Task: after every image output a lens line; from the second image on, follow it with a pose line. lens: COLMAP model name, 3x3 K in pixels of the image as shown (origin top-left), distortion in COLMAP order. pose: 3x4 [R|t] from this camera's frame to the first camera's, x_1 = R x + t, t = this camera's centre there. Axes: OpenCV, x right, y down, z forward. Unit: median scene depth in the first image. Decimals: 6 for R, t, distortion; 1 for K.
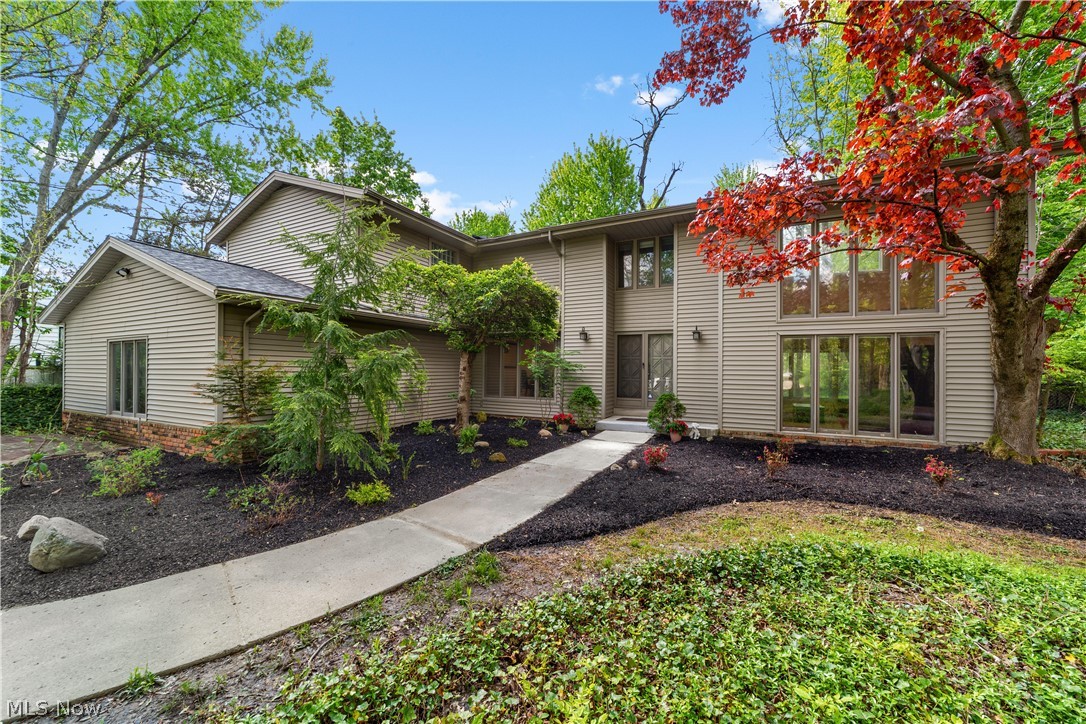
lens RADIAL K [[425.4, 0, 537.9], [0, 425.4, 365.0], [0, 0, 1]] dist [-0.009625, 0.000652]
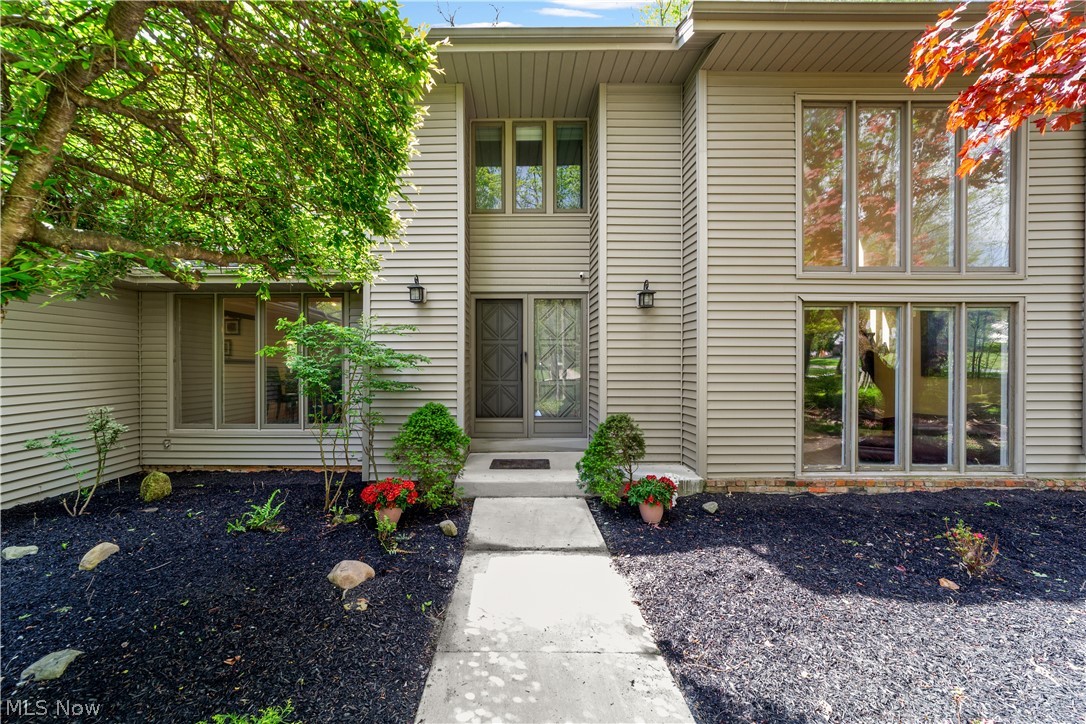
lens RADIAL K [[425.4, 0, 510.4], [0, 425.4, 366.7], [0, 0, 1]] dist [-0.009625, 0.000652]
pose [[0.889013, -0.013493, 0.457684, -0.018326], [0.002853, 0.999710, 0.023930, 0.000756], [-0.457874, -0.019969, 0.888793, 0.589052]]
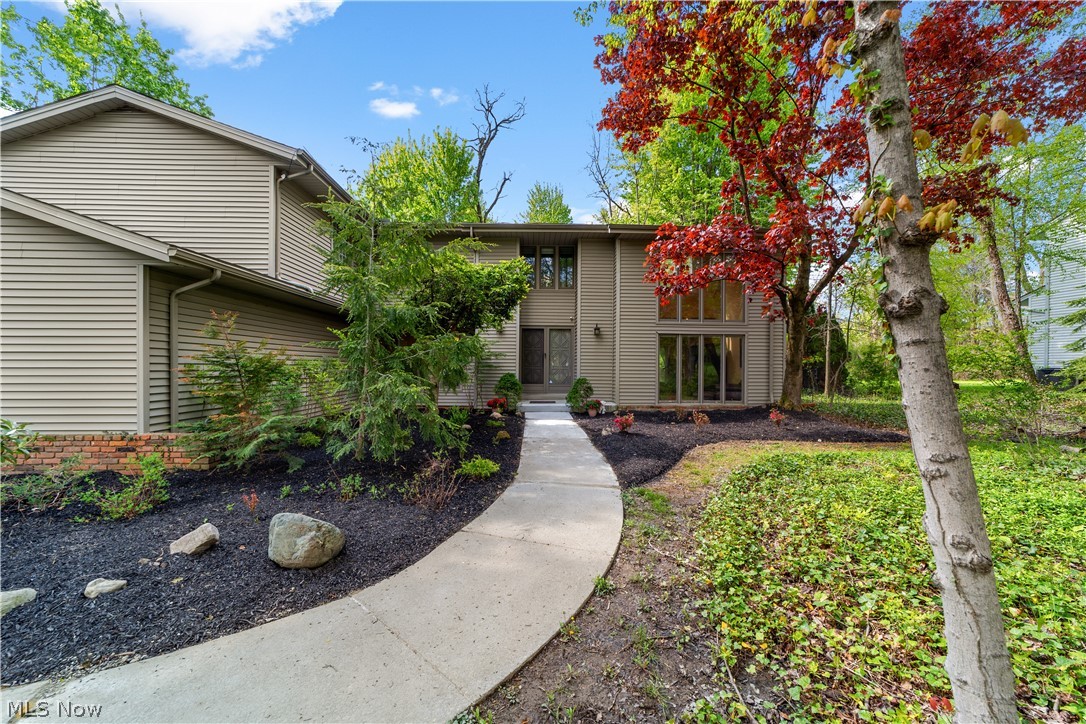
lens RADIAL K [[425.4, 0, 540.3], [0, 425.4, 366.6], [0, 0, 1]] dist [-0.009625, 0.000652]
pose [[0.870804, -0.003397, 0.491618, -0.371504], [-0.004945, 0.999865, 0.015669, 0.014220], [-0.491605, -0.016076, 0.870670, -0.003516]]
